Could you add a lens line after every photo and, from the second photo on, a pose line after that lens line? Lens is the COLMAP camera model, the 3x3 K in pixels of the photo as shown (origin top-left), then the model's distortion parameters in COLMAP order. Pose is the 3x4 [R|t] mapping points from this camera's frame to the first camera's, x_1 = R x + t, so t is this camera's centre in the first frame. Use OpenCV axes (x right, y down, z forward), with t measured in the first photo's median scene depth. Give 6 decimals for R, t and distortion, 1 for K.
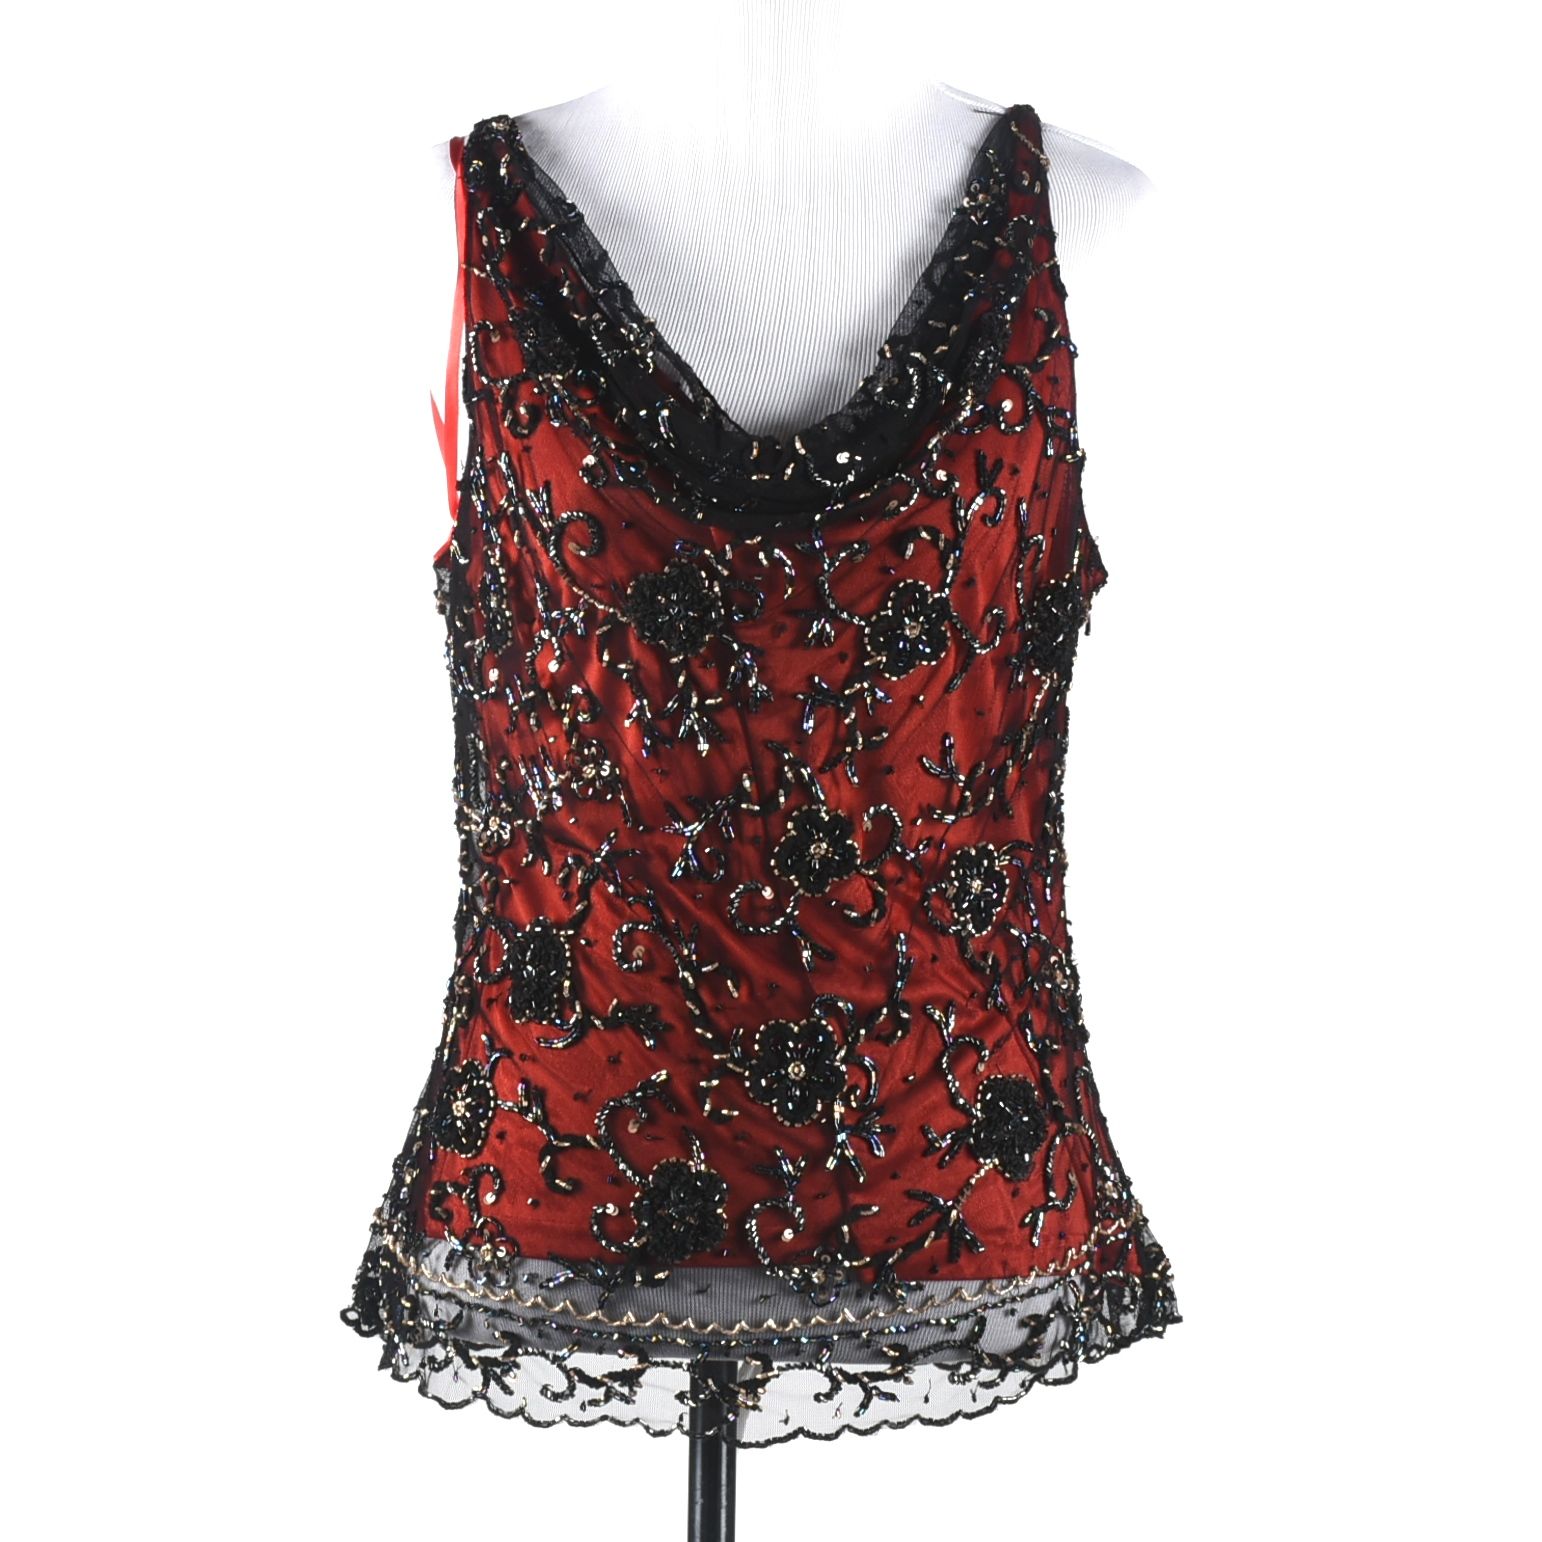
lens RADIAL K [[5367.0, 0, 772.2], [0, 5367.0, 770.6], [0, 0, 1]] dist [-0.400704, 0.000000]
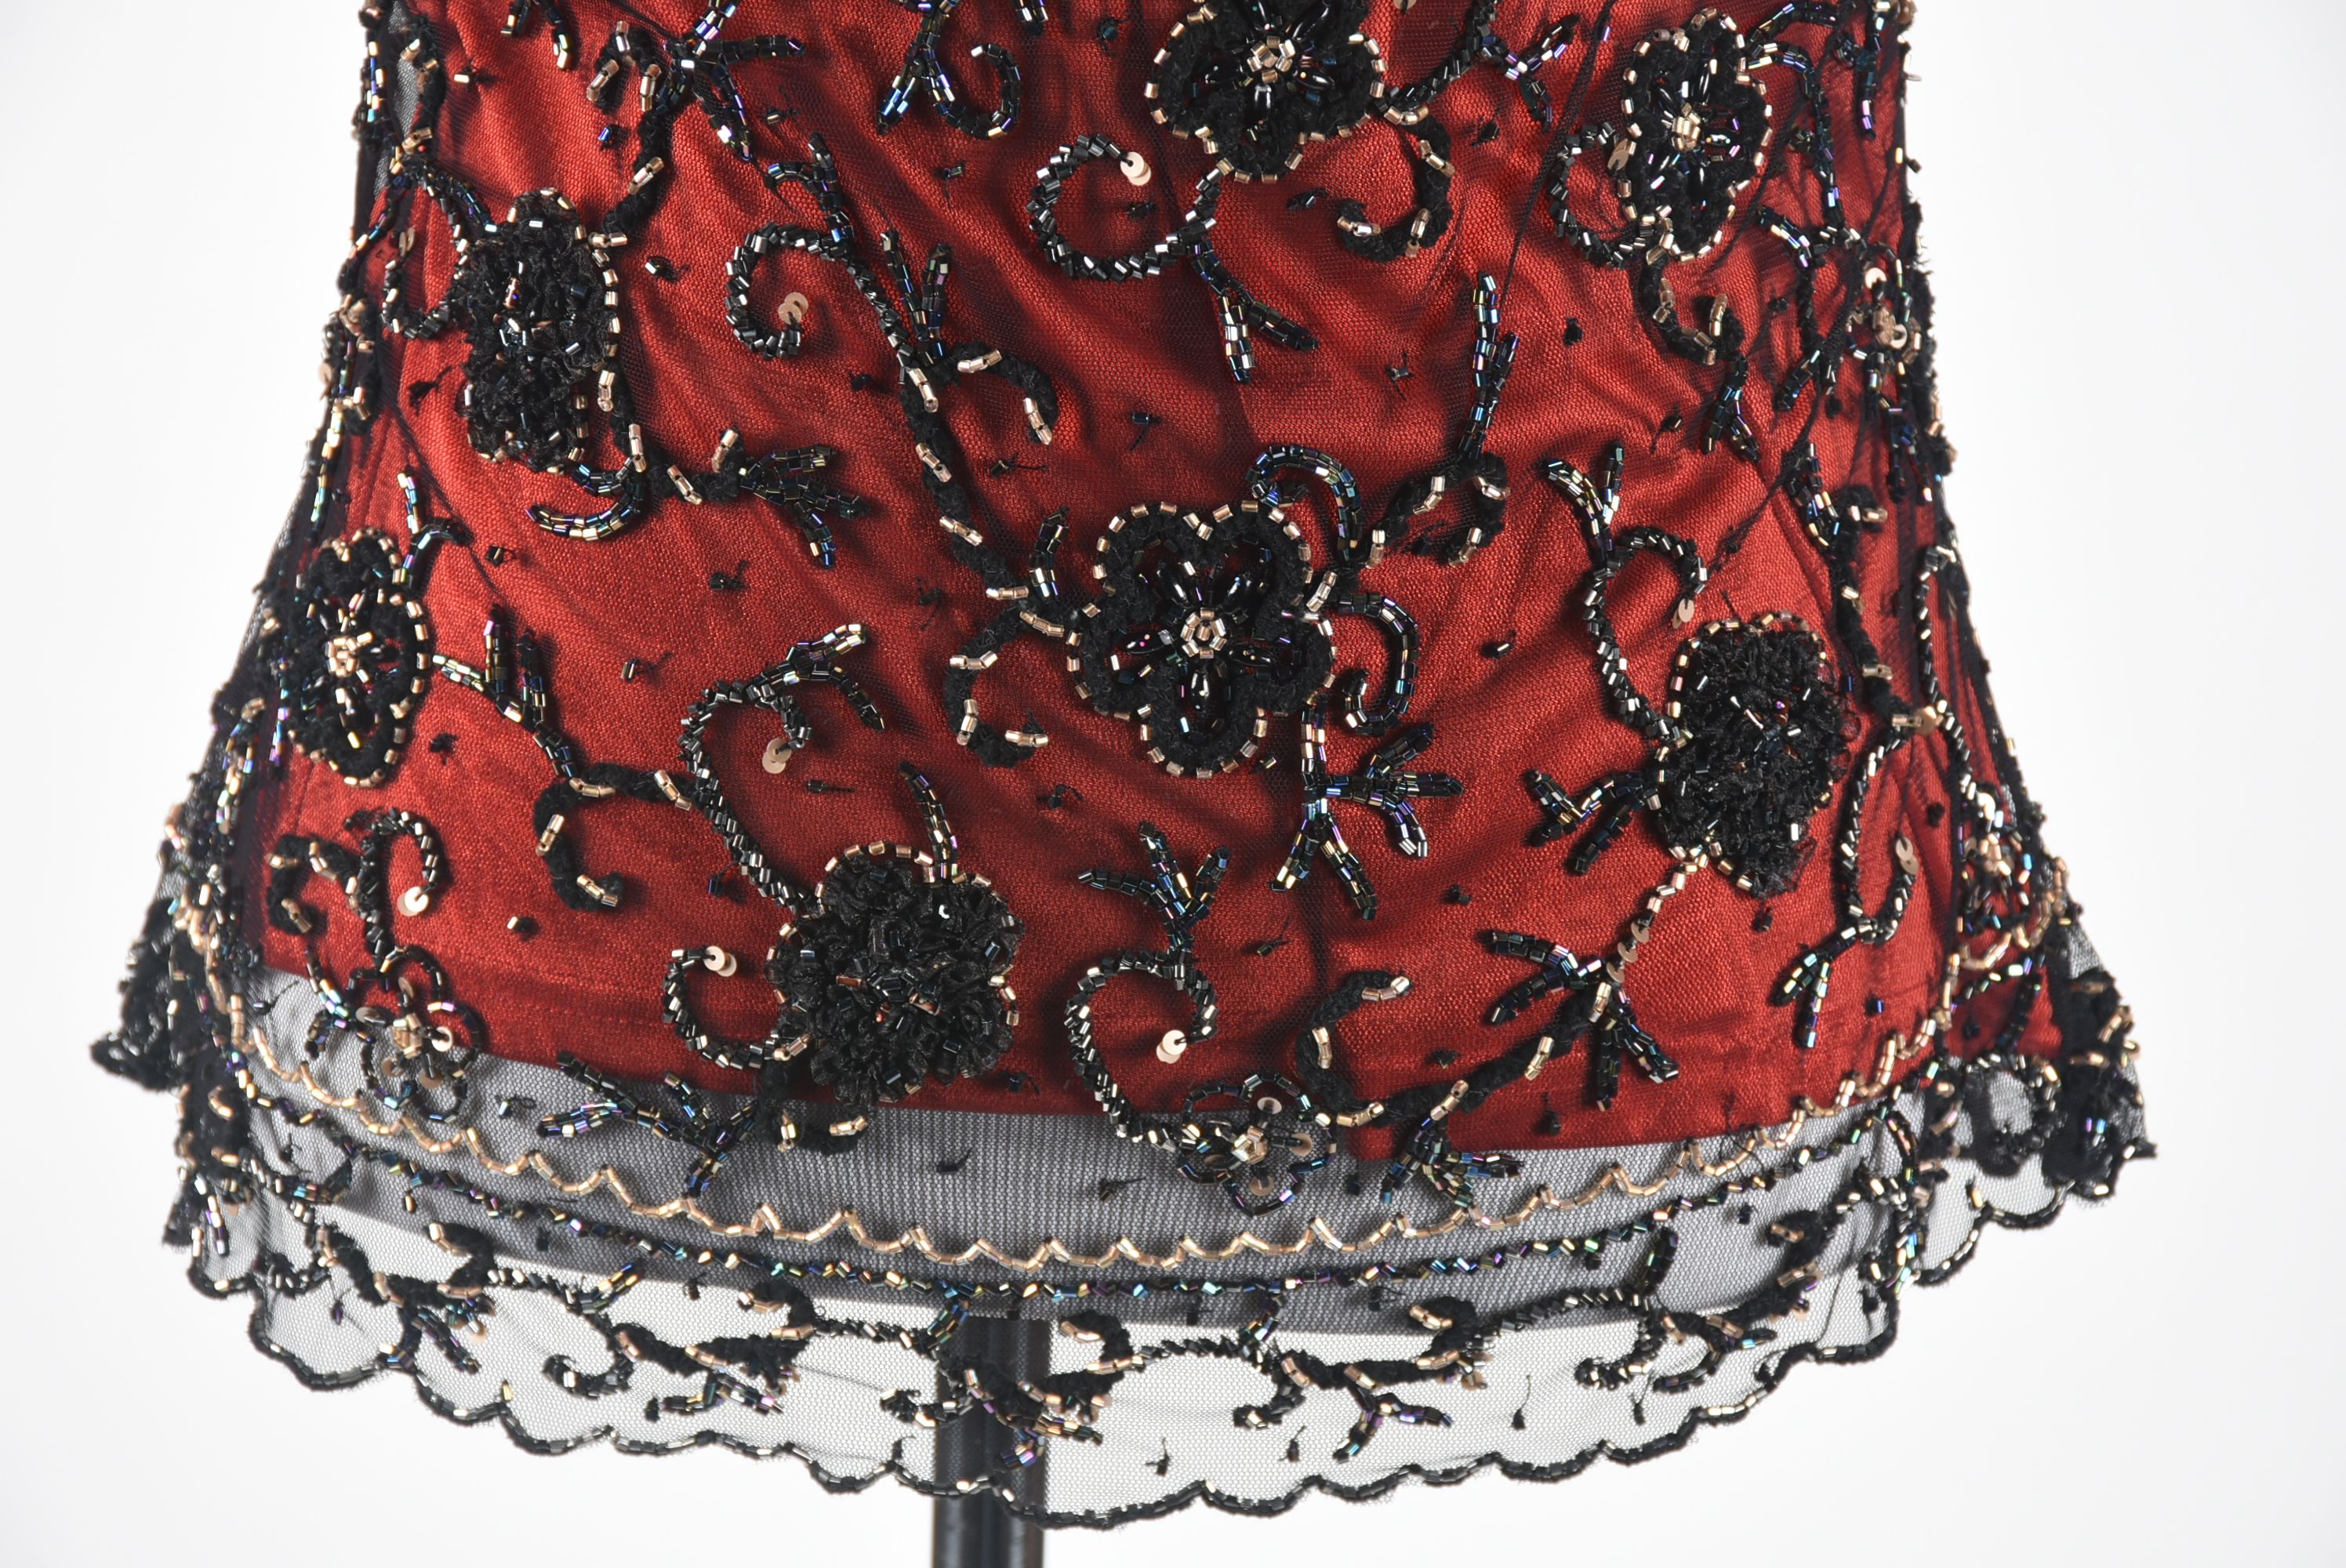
lens RADIAL K [[7321.4, 0, 1173.9], [0, 7321.4, 785.3], [0, 0, 1]] dist [-0.064399, 0.000000]
pose [[0.999728, 0.021543, -0.008886, 0.007233], [-0.018772, 0.970418, 0.240699, -0.057980], [0.013808, -0.240466, 0.970559, 0.485900]]
